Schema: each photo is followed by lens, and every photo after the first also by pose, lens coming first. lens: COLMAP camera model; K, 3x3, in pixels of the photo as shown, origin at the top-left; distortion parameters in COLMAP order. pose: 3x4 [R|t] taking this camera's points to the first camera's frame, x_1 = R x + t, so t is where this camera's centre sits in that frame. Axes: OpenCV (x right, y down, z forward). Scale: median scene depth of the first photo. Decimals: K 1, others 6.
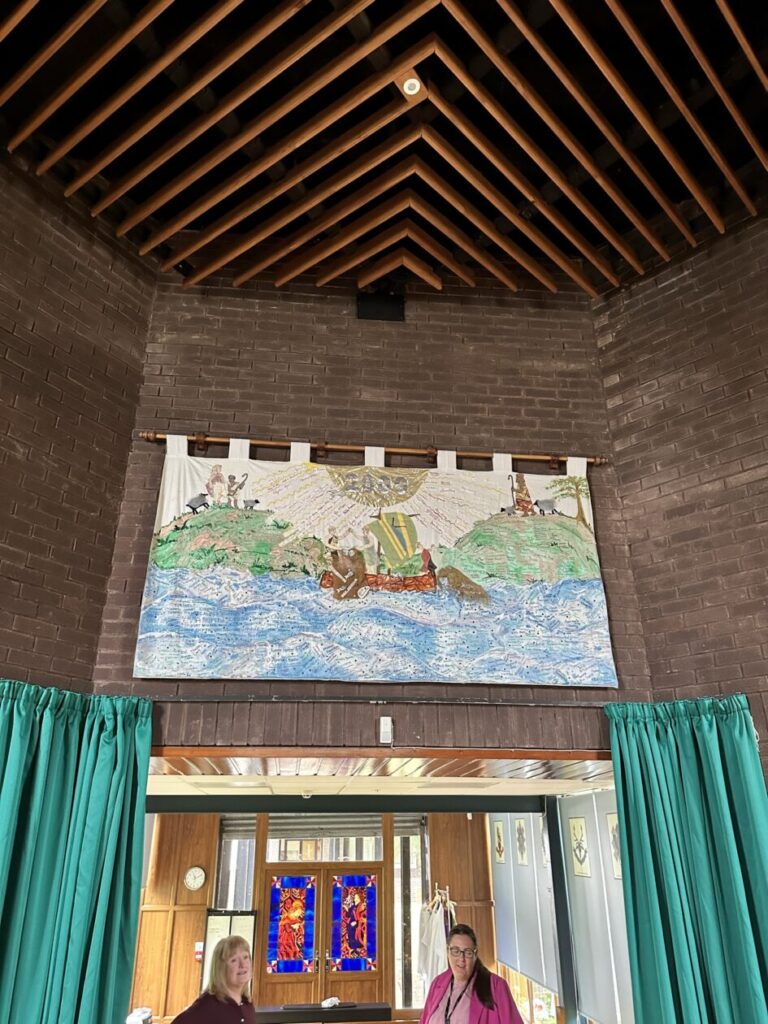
lens RADIAL K [[717.9, 0, 378.7], [0, 717.9, 516.3], [0, 0, 1]] dist [0.014705, -0.014357]
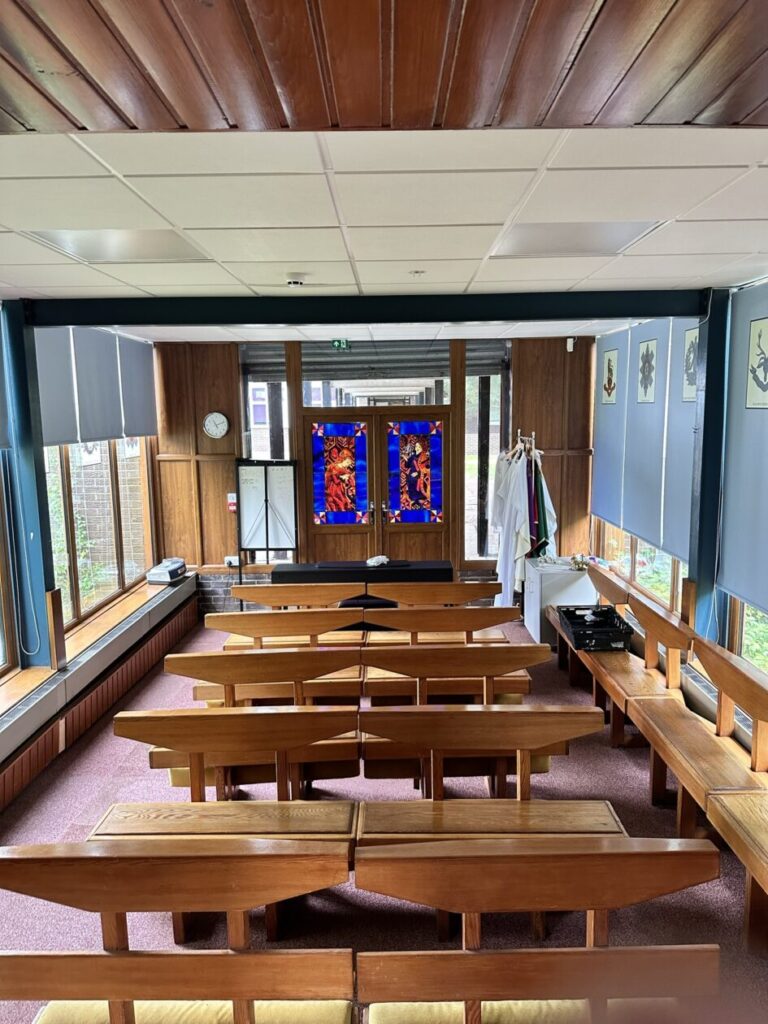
lens RADIAL K [[717.9, 0, 385.1], [0, 717.9, 514.9], [0, 0, 1]] dist [0.014705, -0.014357]
pose [[0.993722, 0.007329, -0.111635, 0.023897], [0.054355, 0.840533, 0.539027, 0.163699], [0.097784, -0.541711, 0.834858, 0.292620]]
